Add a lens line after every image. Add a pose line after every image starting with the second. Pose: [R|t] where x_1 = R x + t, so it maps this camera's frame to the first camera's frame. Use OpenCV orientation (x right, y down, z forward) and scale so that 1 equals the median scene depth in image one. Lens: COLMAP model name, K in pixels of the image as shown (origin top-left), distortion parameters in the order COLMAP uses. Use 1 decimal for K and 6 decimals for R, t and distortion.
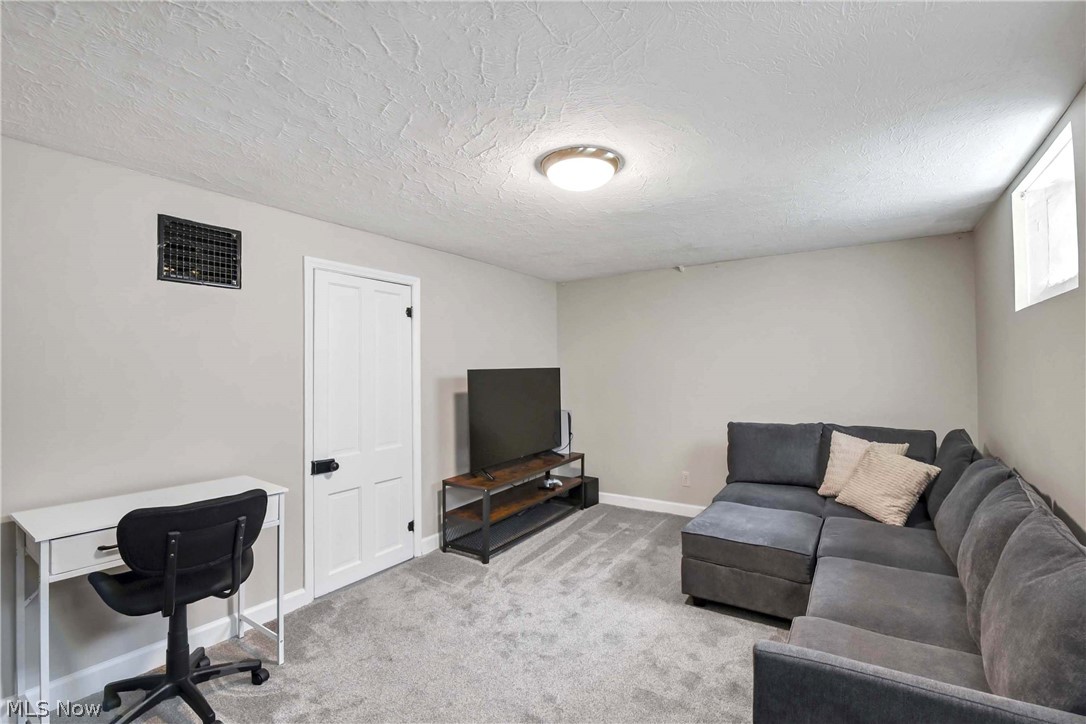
lens RADIAL K [[488.2, 0, 534.6], [0, 488.2, 366.6], [0, 0, 1]] dist [-0.015638, -0.002722]
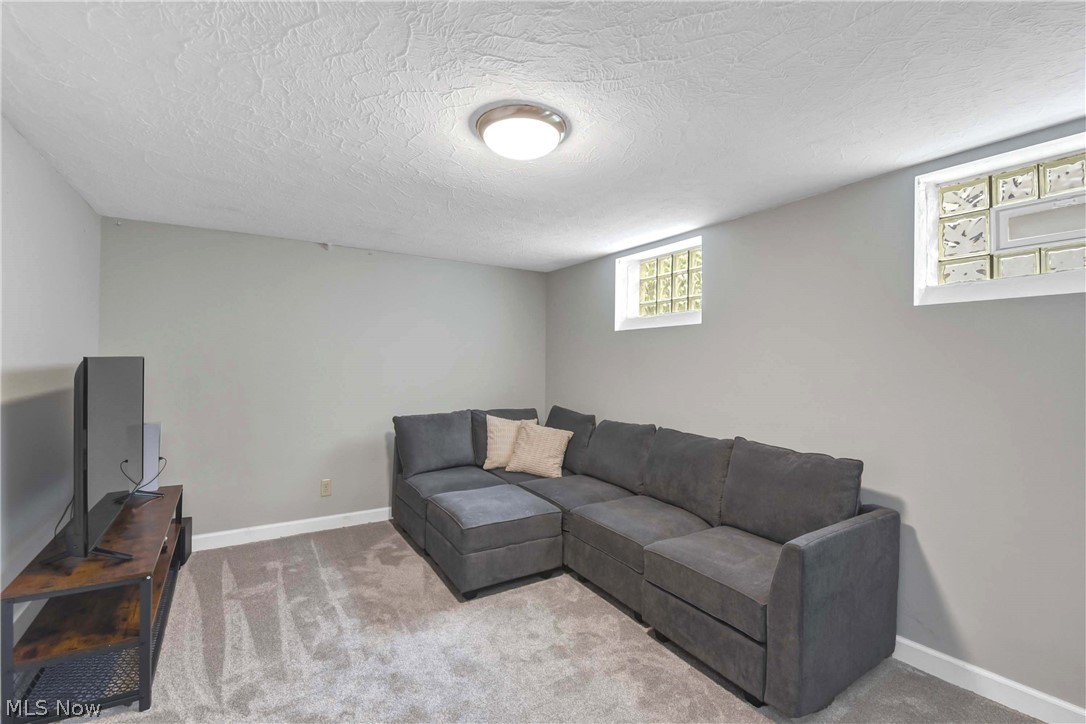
lens RADIAL K [[488.2, 0, 538.5], [0, 488.2, 357.9], [0, 0, 1]] dist [-0.015638, -0.002722]
pose [[0.397915, 0.022153, 0.917155, -0.459597], [-0.014534, 0.999735, -0.017843, 0.010787], [-0.917307, -0.006230, 0.398131, 0.408078]]
